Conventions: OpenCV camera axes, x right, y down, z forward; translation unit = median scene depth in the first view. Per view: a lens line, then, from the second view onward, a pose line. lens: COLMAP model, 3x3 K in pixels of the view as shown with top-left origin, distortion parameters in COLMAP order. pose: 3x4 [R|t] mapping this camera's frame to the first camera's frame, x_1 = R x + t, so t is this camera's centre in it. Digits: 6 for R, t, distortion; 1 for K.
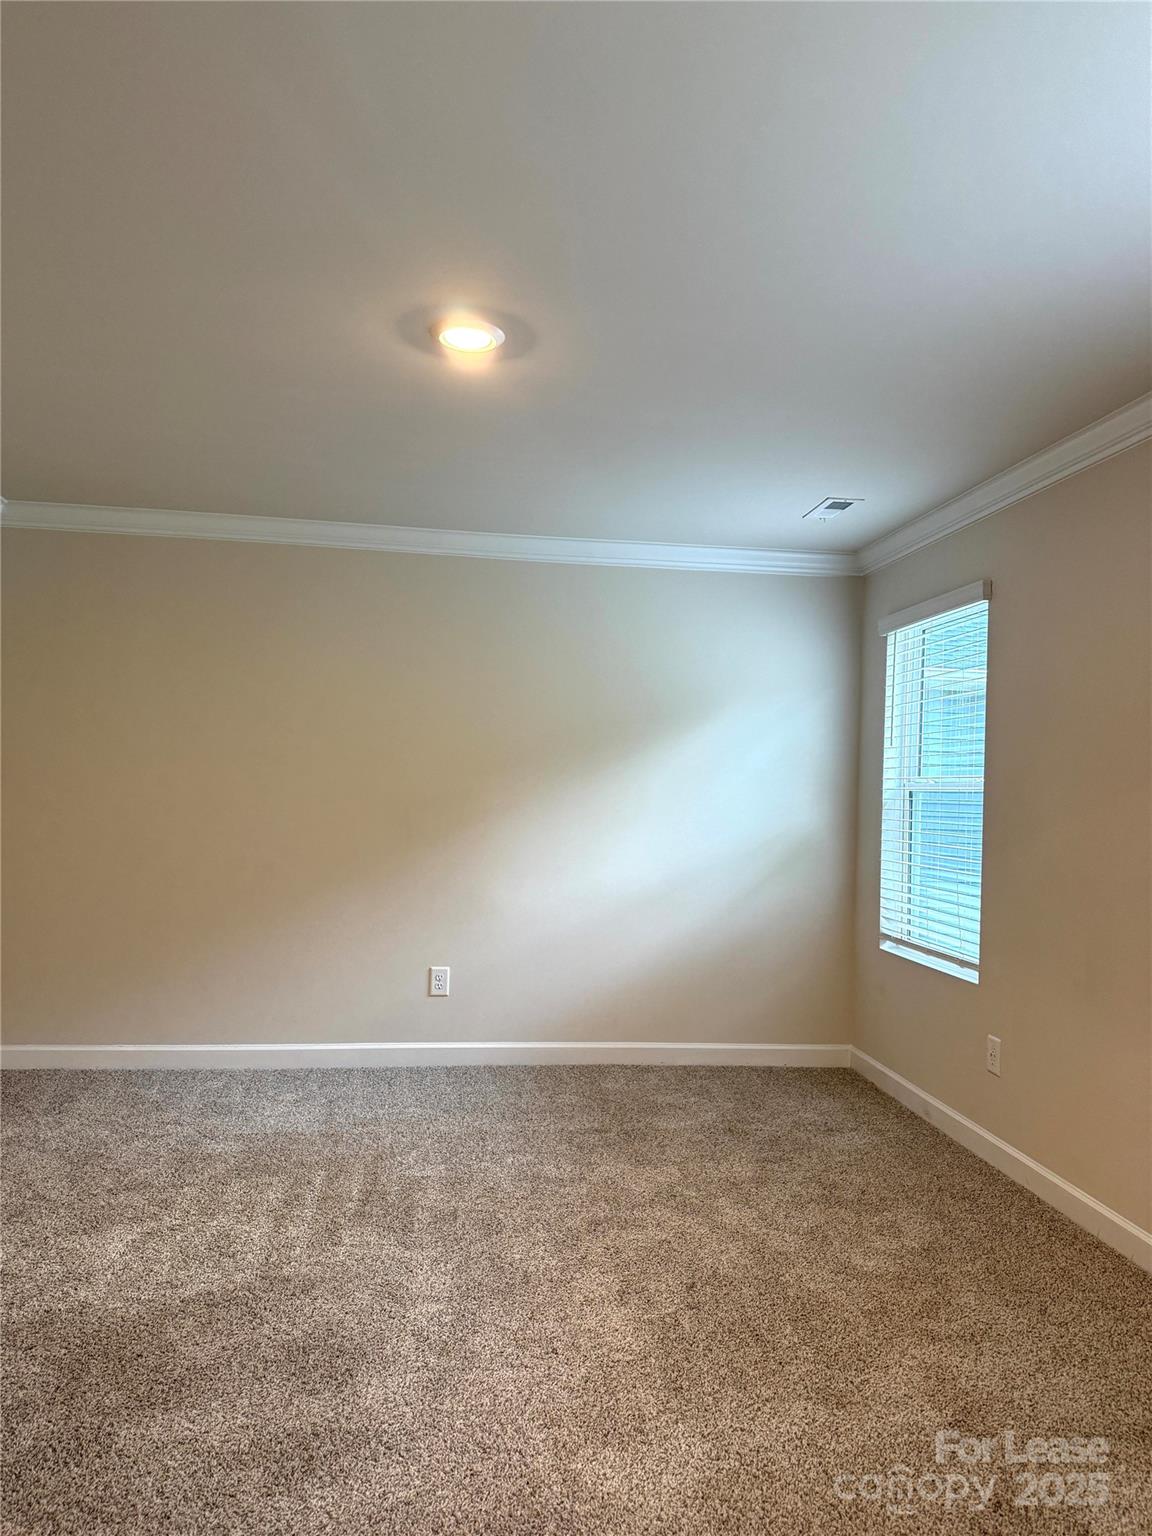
lens RADIAL K [[1096.3, 0, 582.3], [0, 1096.3, 759.4], [0, 0, 1]] dist [0.036420, -0.035771]
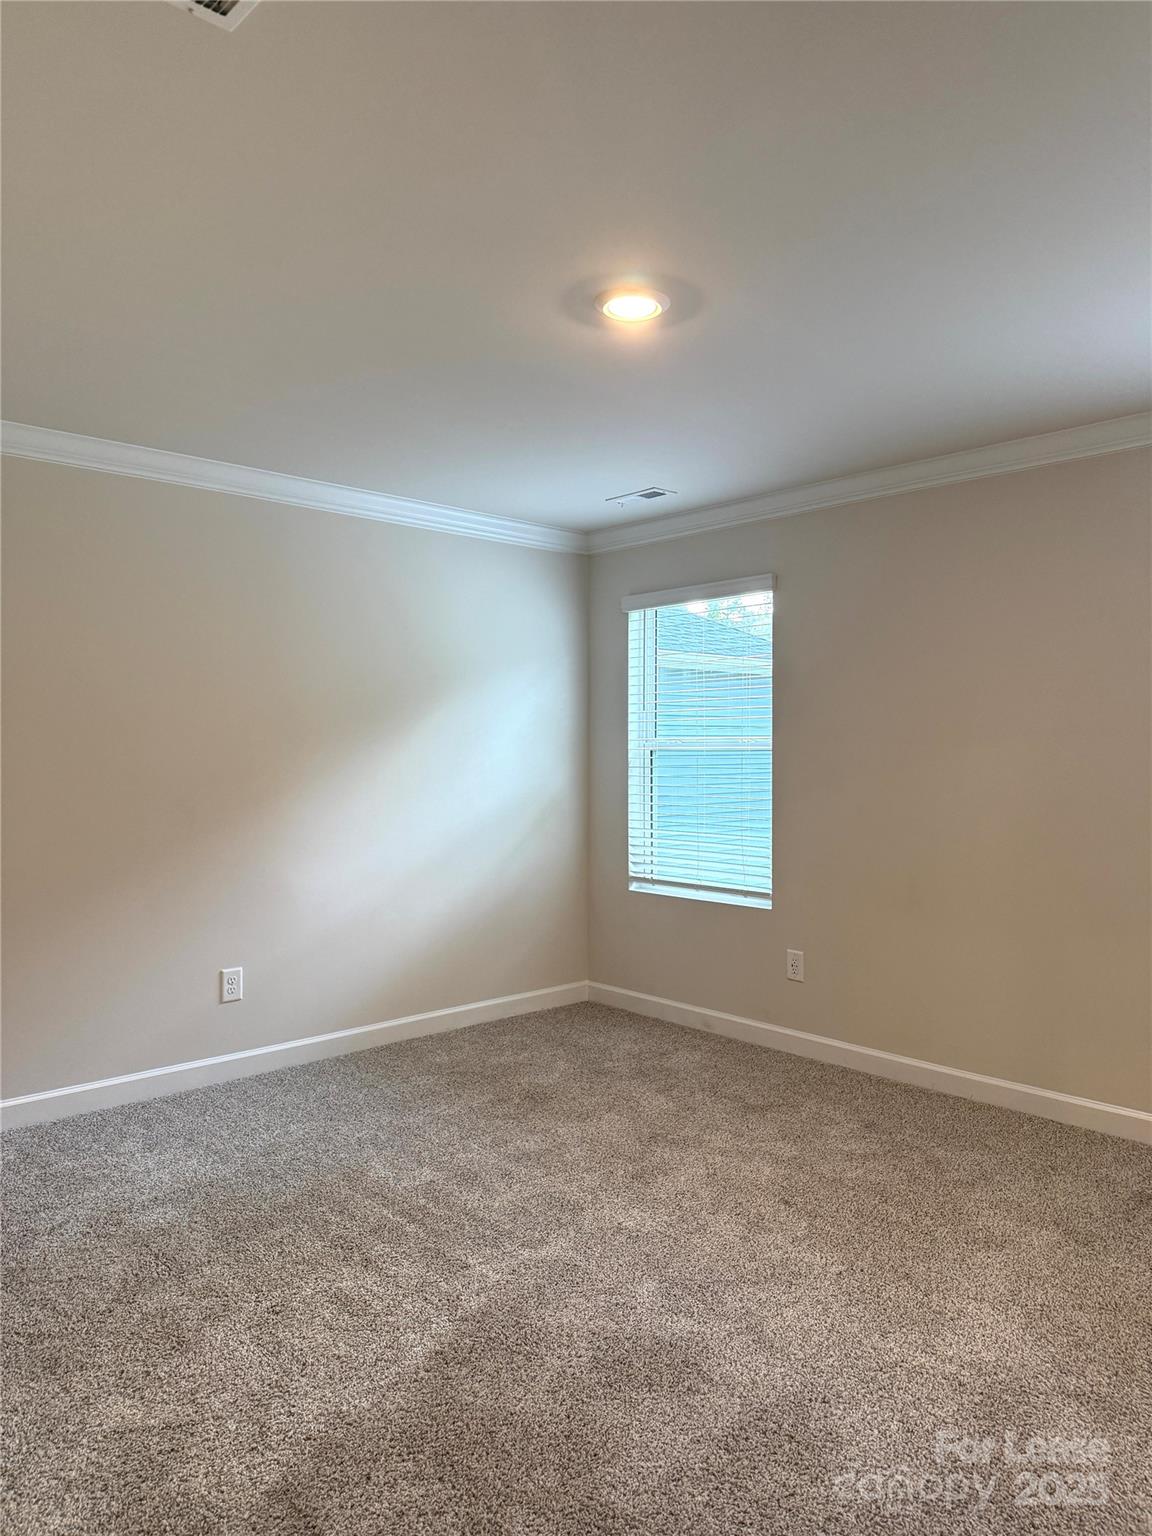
lens RADIAL K [[1096.3, 0, 551.6], [0, 1096.3, 758.8], [0, 0, 1]] dist [0.036420, -0.035771]
pose [[0.820169, -0.043966, 0.570429, -0.510977], [0.015317, 0.998373, 0.054927, -0.030721], [-0.571916, -0.036312, 0.819508, 0.157362]]
